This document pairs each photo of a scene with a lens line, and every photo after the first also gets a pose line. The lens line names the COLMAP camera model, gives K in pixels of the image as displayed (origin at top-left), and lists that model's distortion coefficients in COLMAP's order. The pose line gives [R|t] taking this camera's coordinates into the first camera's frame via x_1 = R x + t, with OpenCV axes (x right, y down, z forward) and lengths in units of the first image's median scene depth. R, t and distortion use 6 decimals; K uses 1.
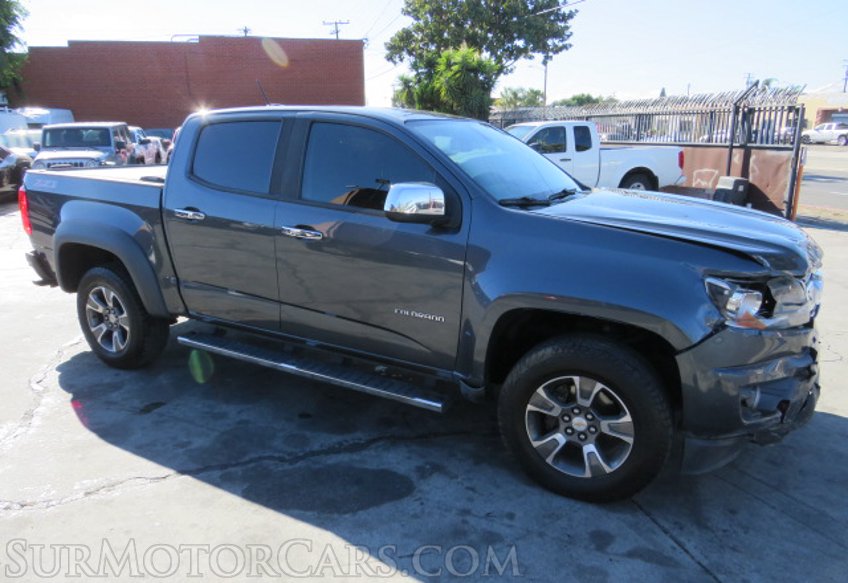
lens RADIAL K [[601.8, 0, 418.7], [0, 601.8, 292.8], [0, 0, 1]] dist [-0.043115, 0.027804]
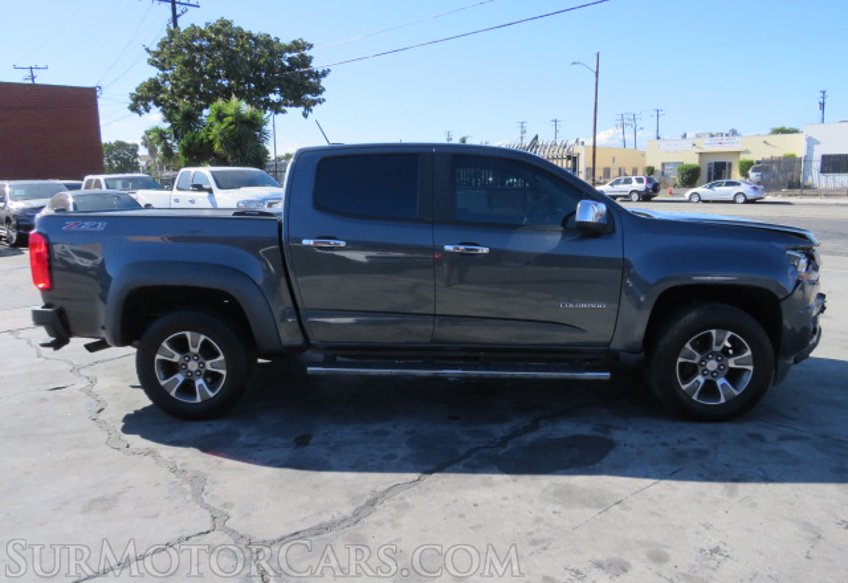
lens RADIAL K [[611.4, 0, 424.0], [0, 611.4, 291.5], [0, 0, 1]] dist [-0.053617, 0.046482]
pose [[0.901890, -0.087652, 0.422979, -0.644893], [0.125321, 0.990176, -0.062024, 0.035627], [-0.413387, 0.108947, 0.904014, -0.013179]]
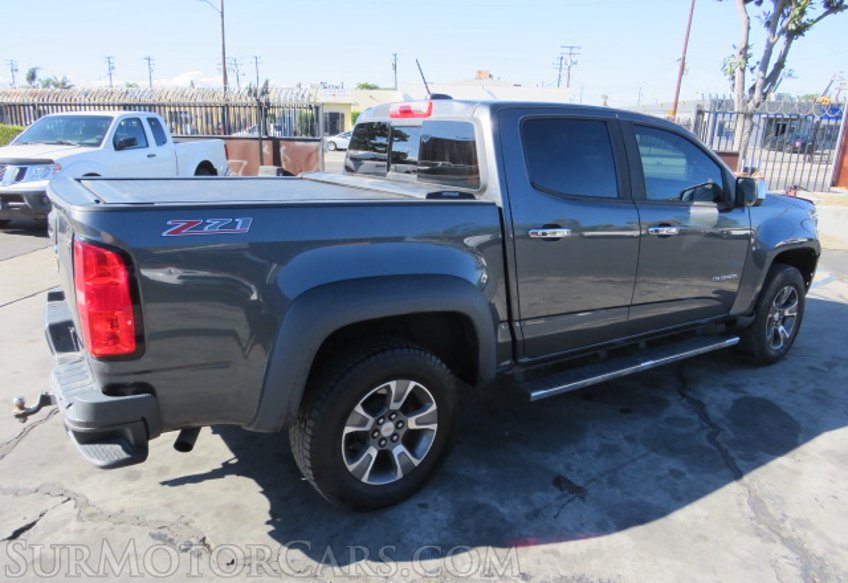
lens RADIAL K [[601.8, 0, 418.7], [0, 601.8, 292.8], [0, 0, 1]] dist [-0.043115, 0.027804]
pose [[0.477529, -0.217970, 0.851149, -1.104469], [0.204711, 0.969679, 0.133474, -0.187071], [-0.854435, 0.110502, 0.507671, 0.718027]]
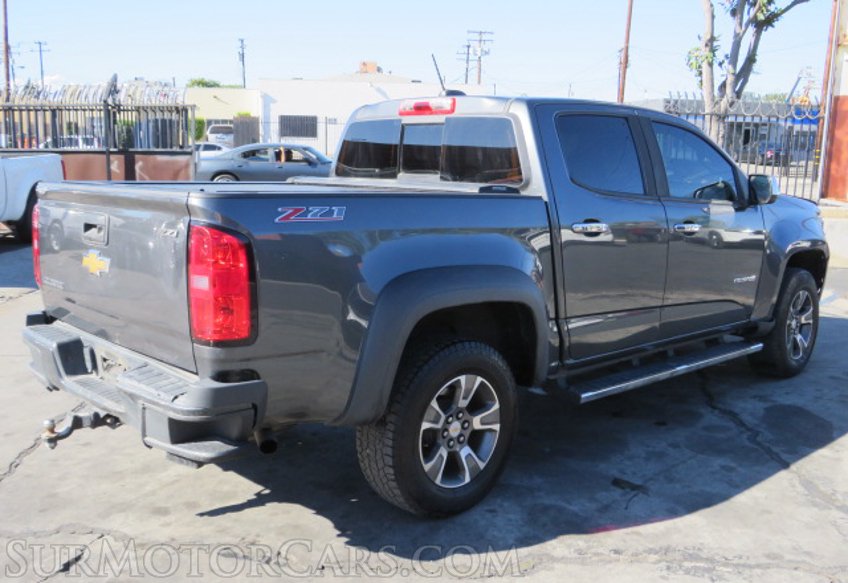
lens RADIAL K [[849.1, 0, 424.0], [0, 849.1, 291.5], [0, 0, 1]] dist [-0.061596, 0.031236]
pose [[0.319781, -0.155064, 0.934717, -1.428490], [0.230617, 0.969587, 0.081951, -0.182585], [-0.918997, 0.189356, 0.345816, 0.794302]]
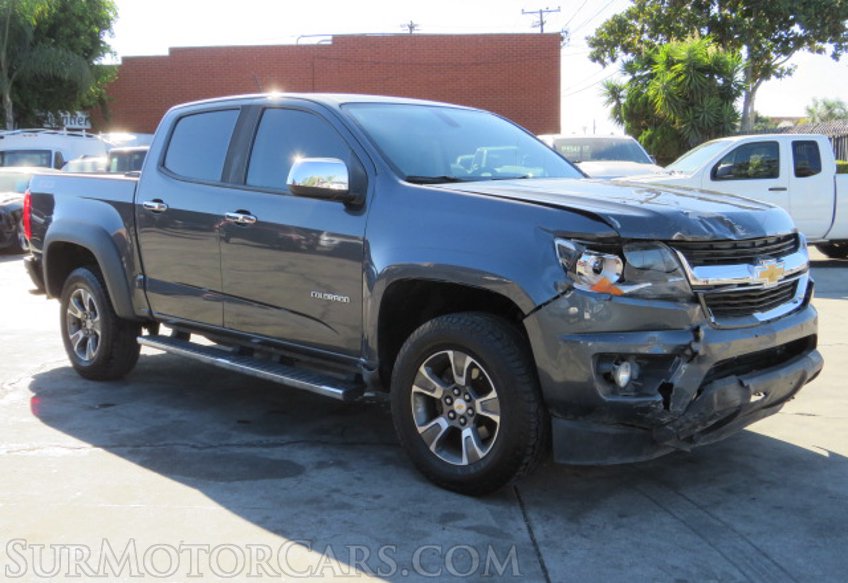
lens RADIAL K [[947.7, 0, 424.0], [0, 947.7, 291.5], [0, 0, 1]] dist [-0.149262, 0.276294]
pose [[0.966679, 0.029224, -0.254317, 0.406918], [-0.062882, 0.990131, -0.125243, 0.160550], [0.248148, 0.137061, 0.958977, -0.309239]]
